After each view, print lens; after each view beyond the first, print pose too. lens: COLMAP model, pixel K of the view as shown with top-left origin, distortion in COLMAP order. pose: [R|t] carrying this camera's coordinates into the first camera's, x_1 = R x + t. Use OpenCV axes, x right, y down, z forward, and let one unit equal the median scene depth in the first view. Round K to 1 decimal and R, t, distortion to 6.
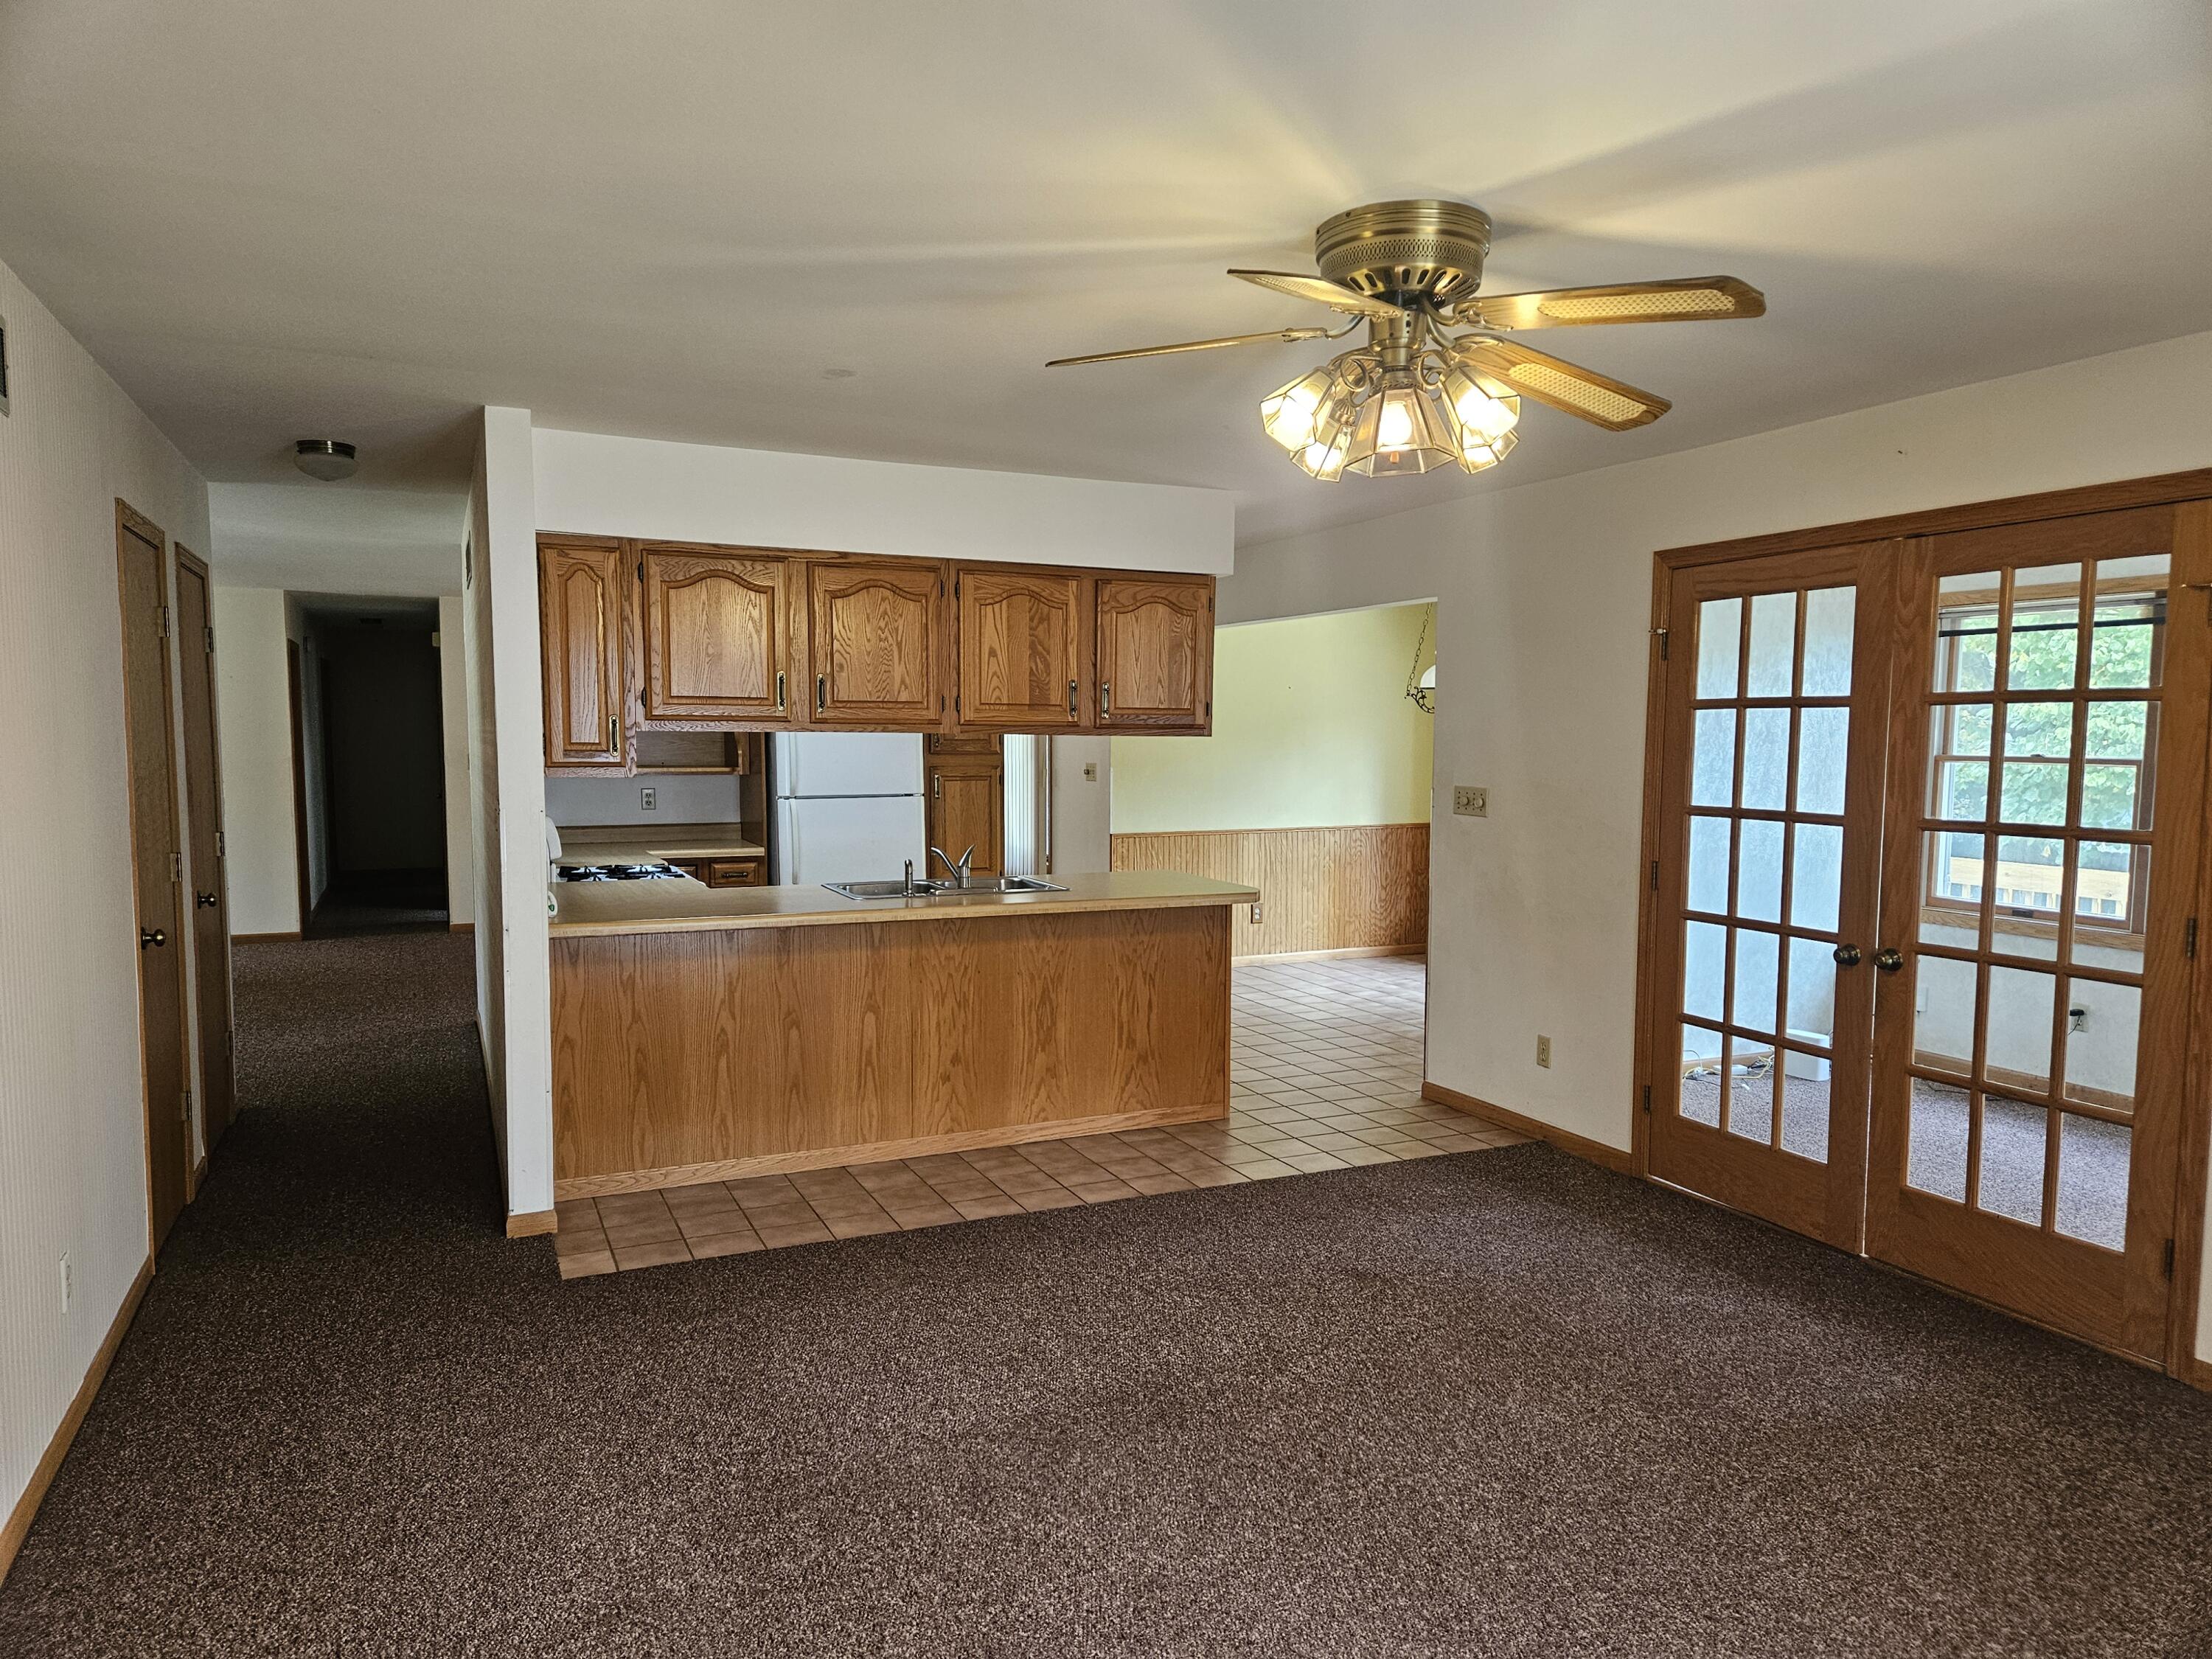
lens RADIAL K [[1486.1, 0, 1097.5], [0, 1486.1, 831.3], [0, 0, 1]] dist [0.067215, -0.043169]
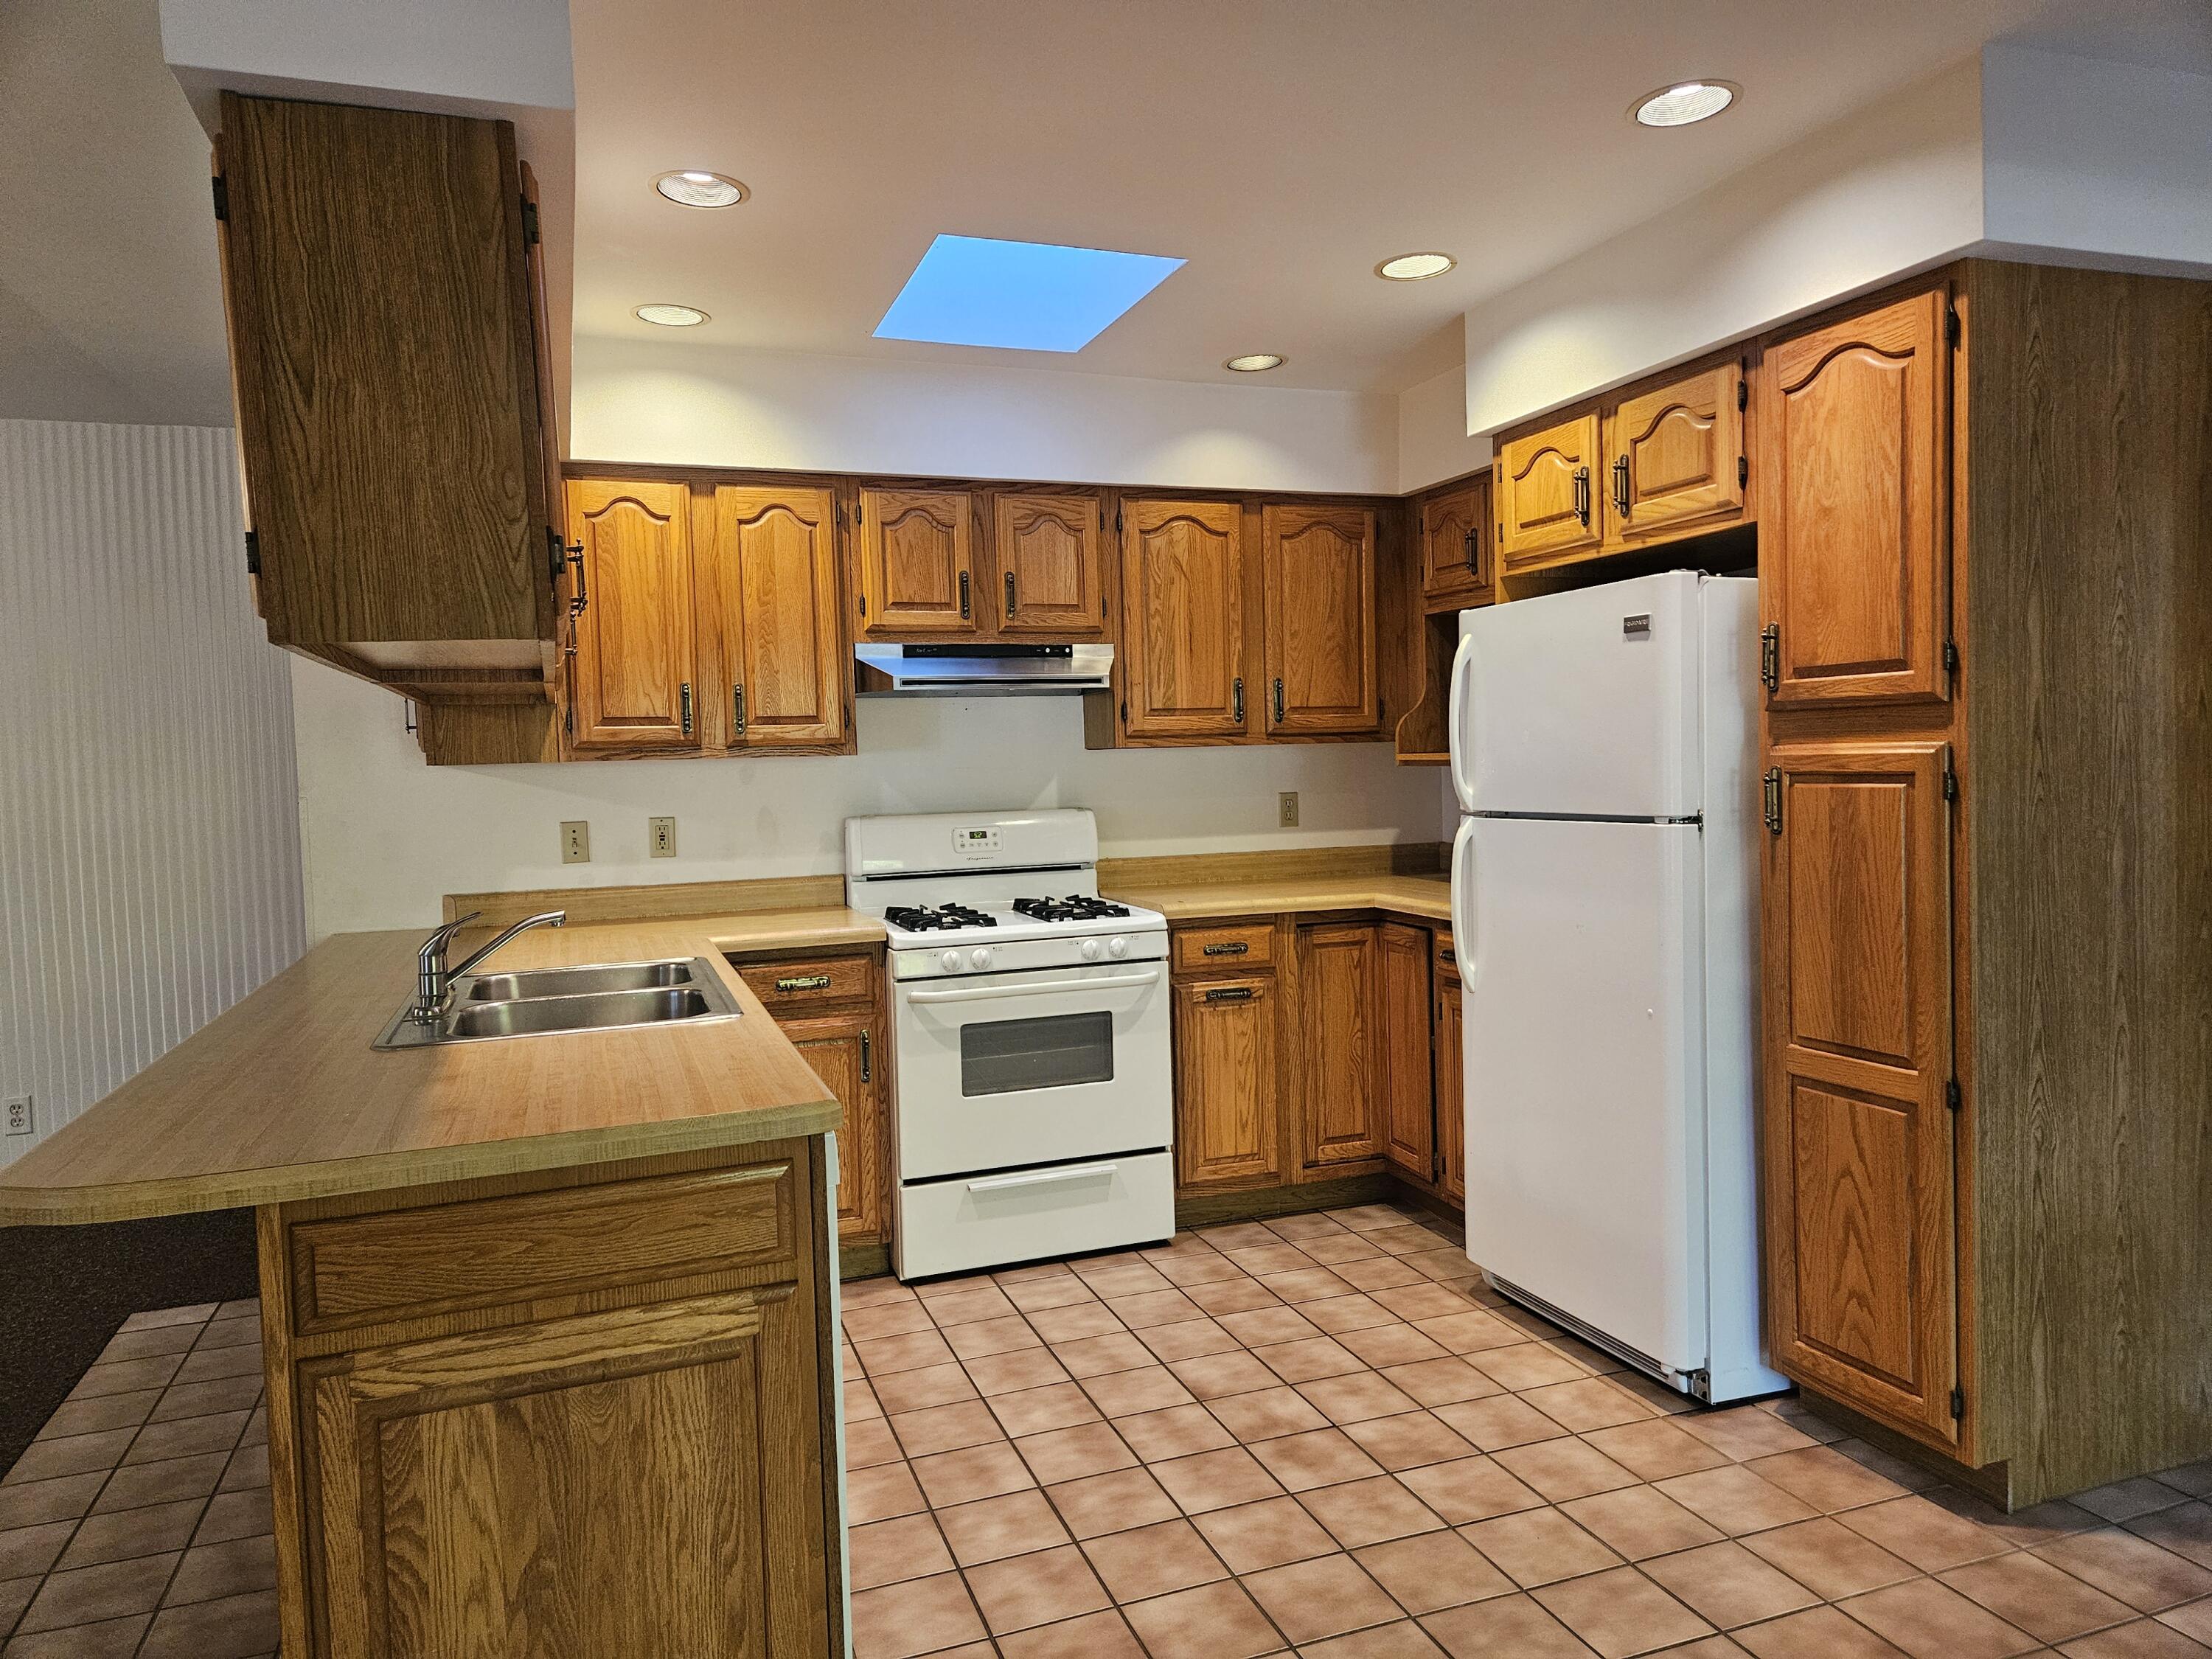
lens RADIAL K [[1486.1, 0, 1108.1], [0, 1486.1, 829.4], [0, 0, 1]] dist [0.067215, -0.043169]
pose [[-0.074776, 0.044577, -0.996204, 0.389698], [-0.043615, 0.997898, 0.047926, -0.049912], [0.996246, 0.047033, -0.072675, 1.273940]]
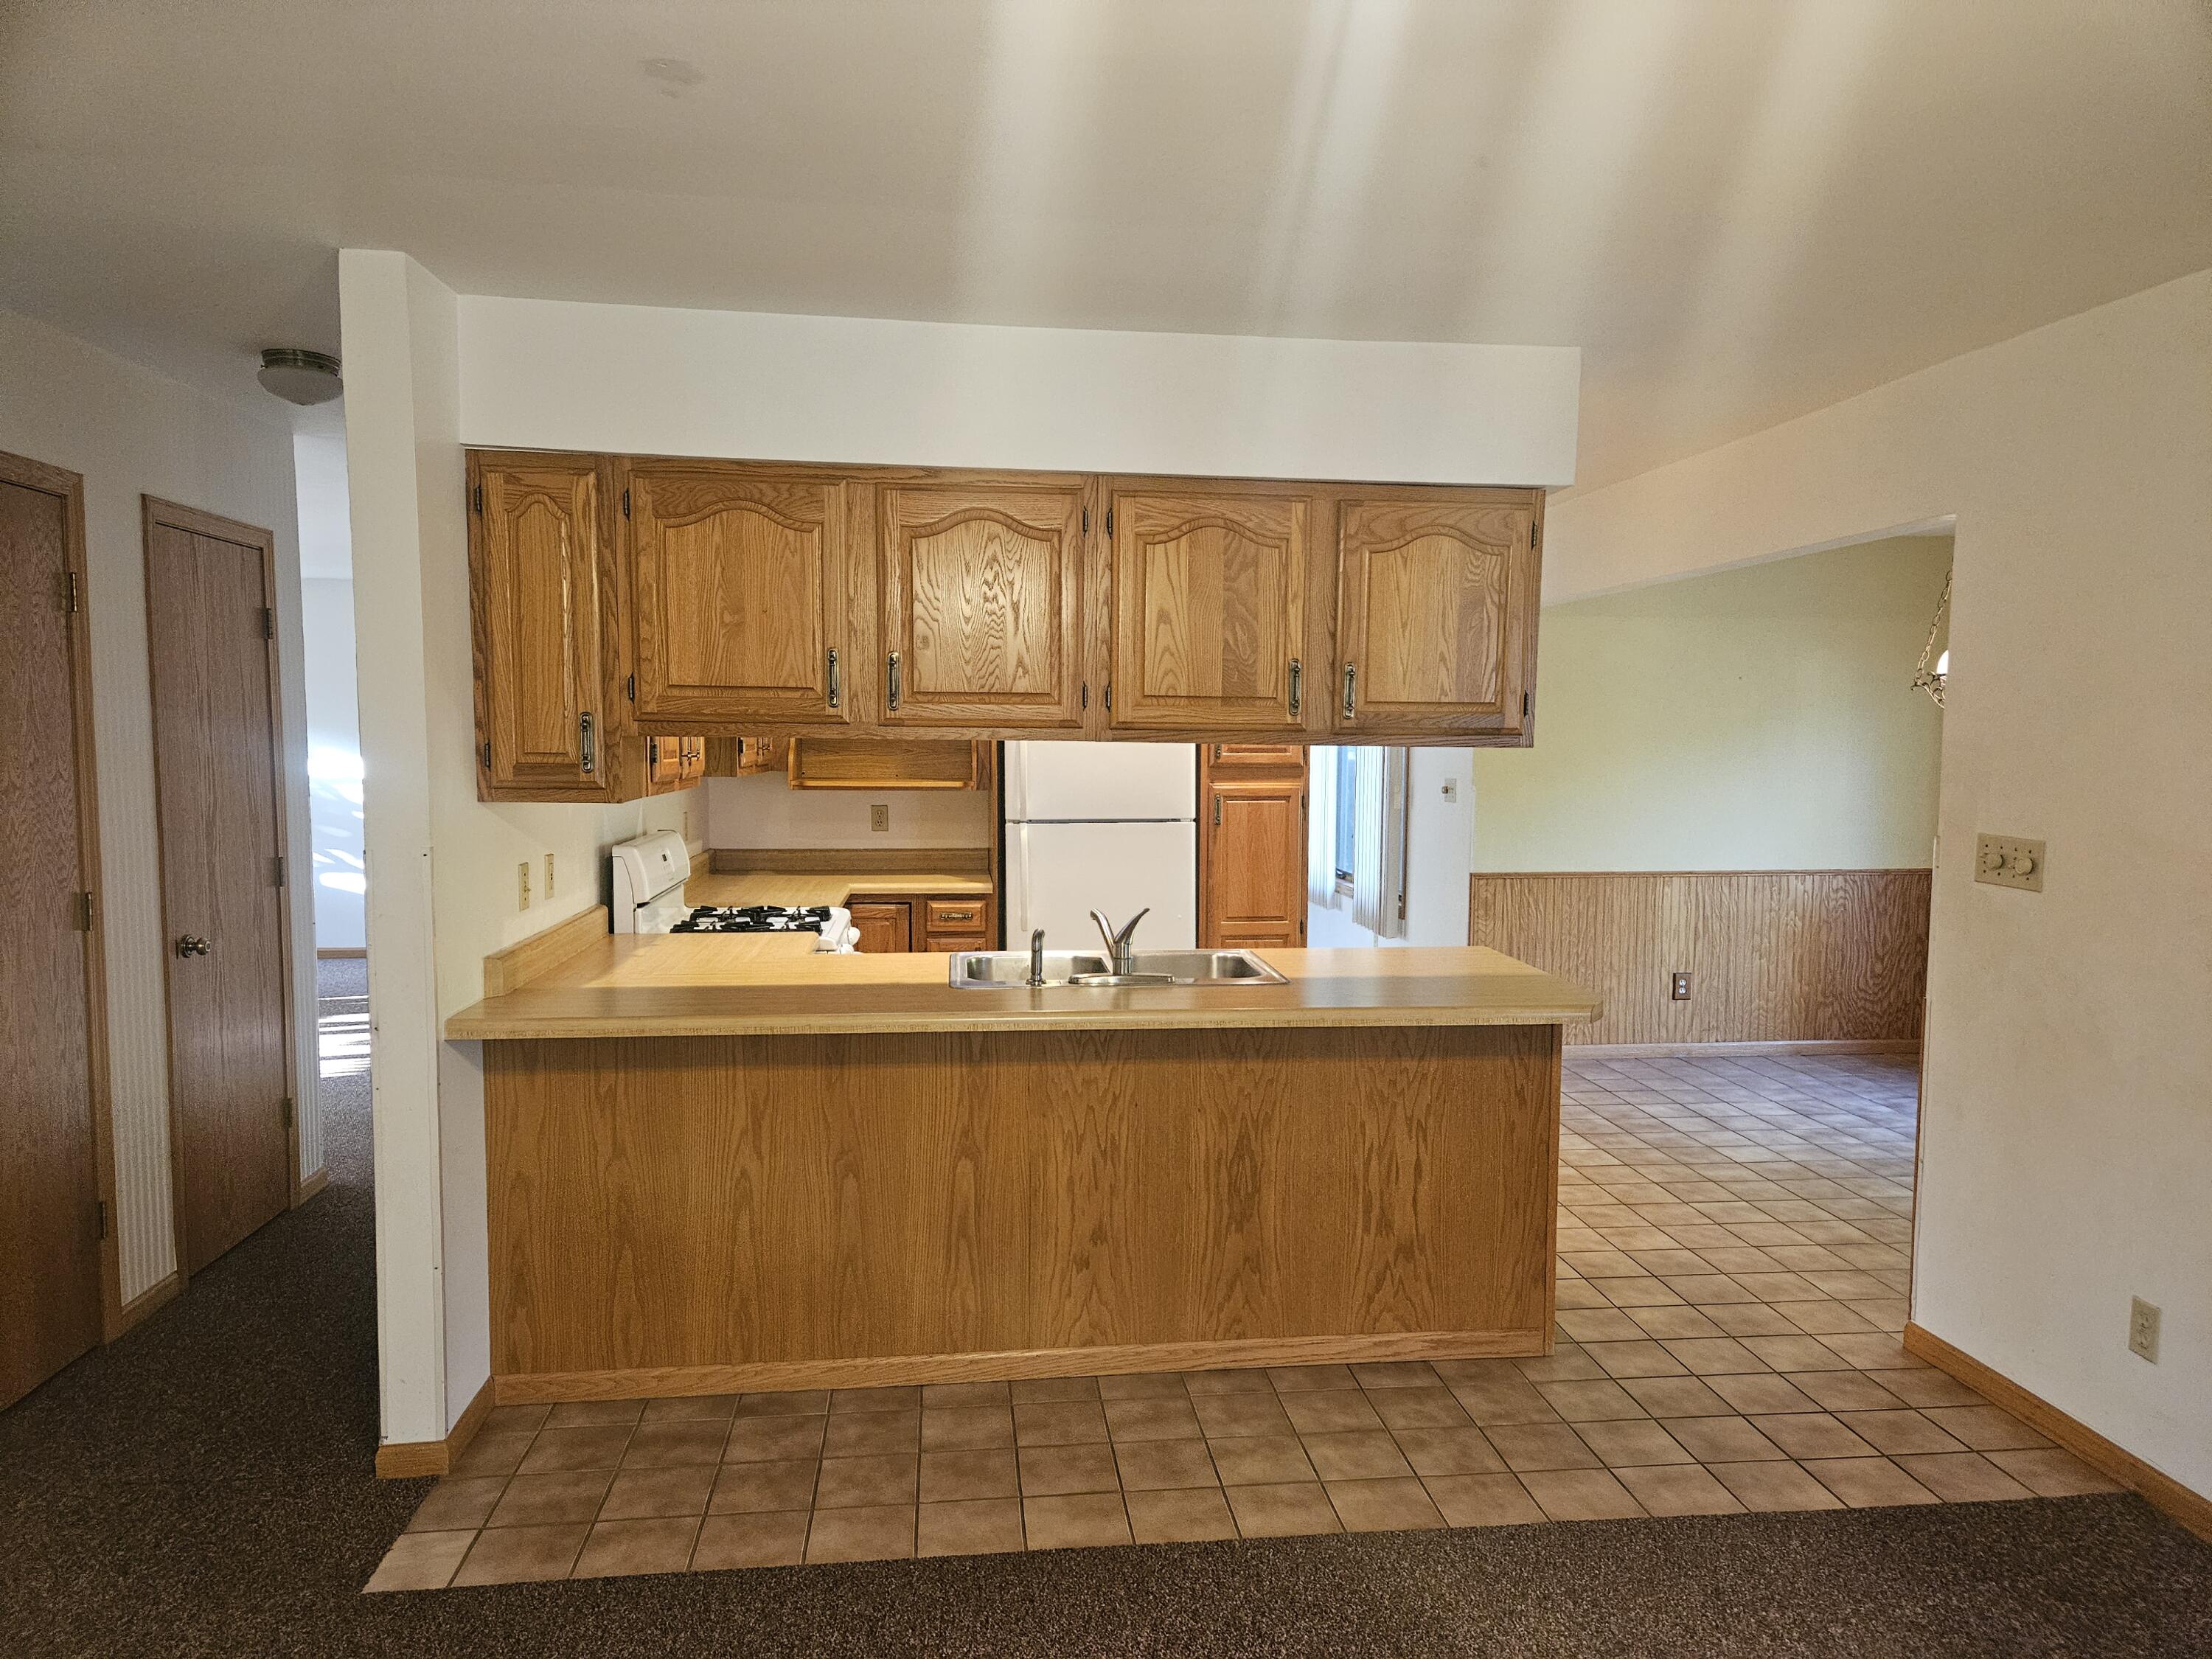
lens RADIAL K [[1486.1, 0, 1112.7], [0, 1486.1, 844.4], [0, 0, 1]] dist [0.067215, -0.043169]
pose [[0.954025, 0.025752, -0.298618, 0.104248], [-0.024143, 0.999667, 0.009079, -0.026381], [0.298753, -0.001452, 0.954329, 0.372617]]
